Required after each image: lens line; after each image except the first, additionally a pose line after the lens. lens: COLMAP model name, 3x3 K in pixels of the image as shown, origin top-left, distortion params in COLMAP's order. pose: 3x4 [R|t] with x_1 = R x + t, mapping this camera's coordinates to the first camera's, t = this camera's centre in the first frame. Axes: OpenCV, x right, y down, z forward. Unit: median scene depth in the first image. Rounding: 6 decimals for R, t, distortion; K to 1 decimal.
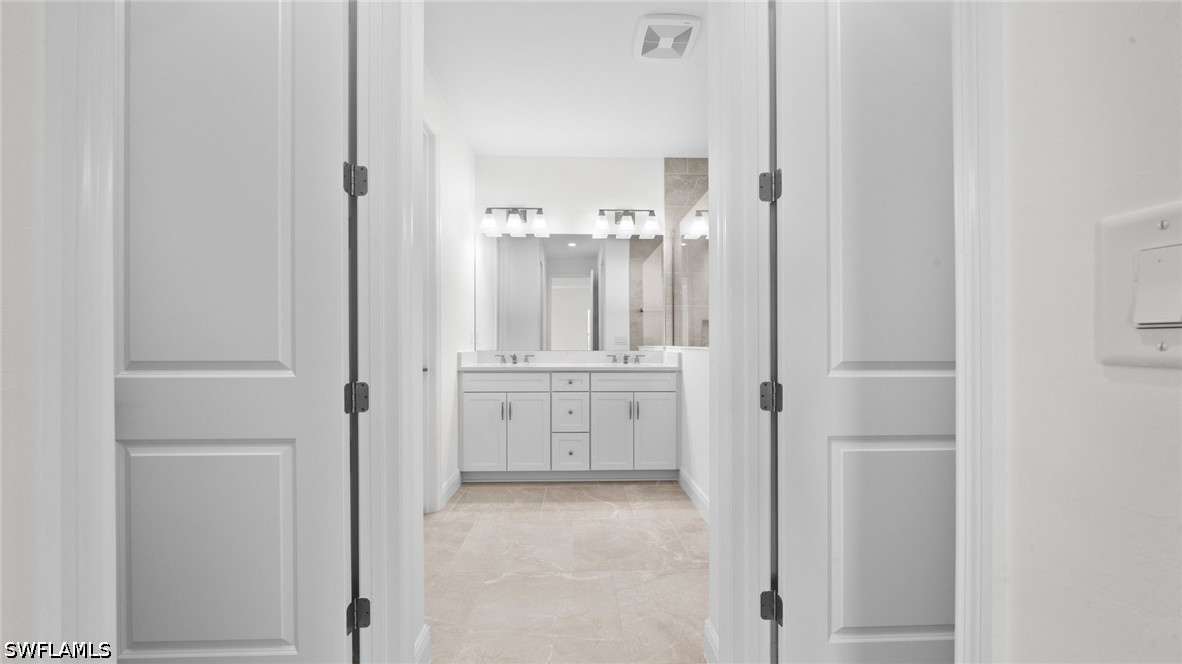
lens RADIAL K [[429.9, 0, 587.5], [0, 429.9, 332.0], [0, 0, 1]] dist [-0.008913, -0.000259]
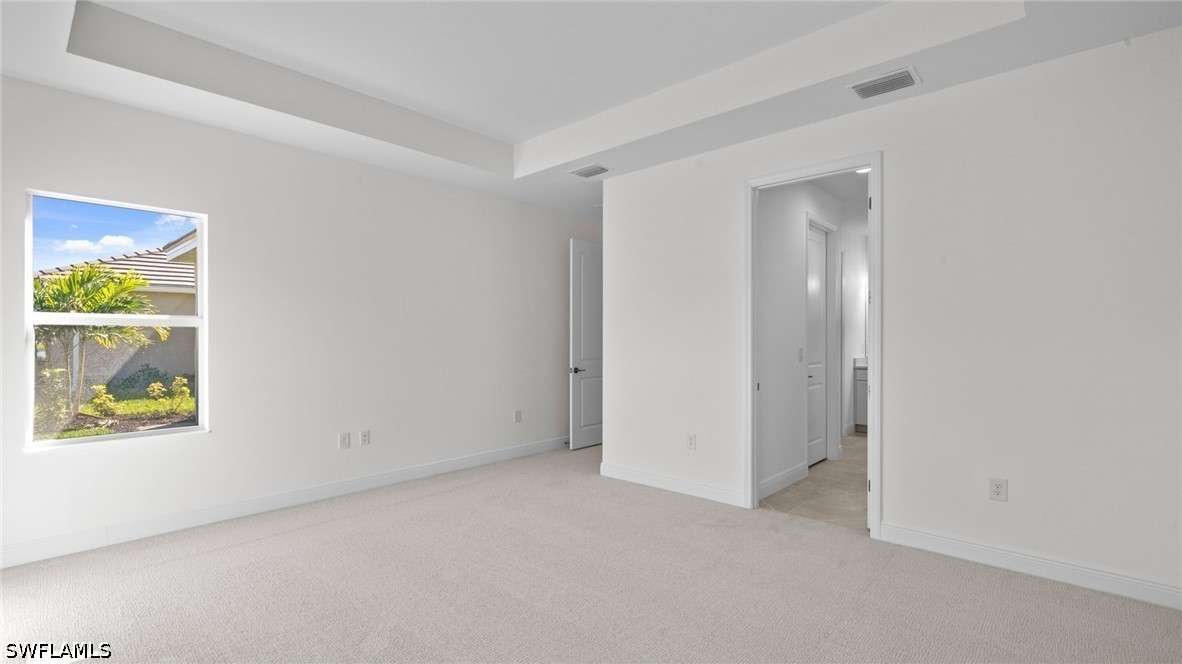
lens RADIAL K [[509.2, 0, 594.5], [0, 509.2, 330.9], [0, 0, 1]] dist [-0.014218, -0.000560]
pose [[0.714957, 0.002542, -0.699164, 0.392550], [0.003890, 0.999963, 0.007614, -0.083019], [0.699158, -0.008164, 0.714921, -1.230774]]
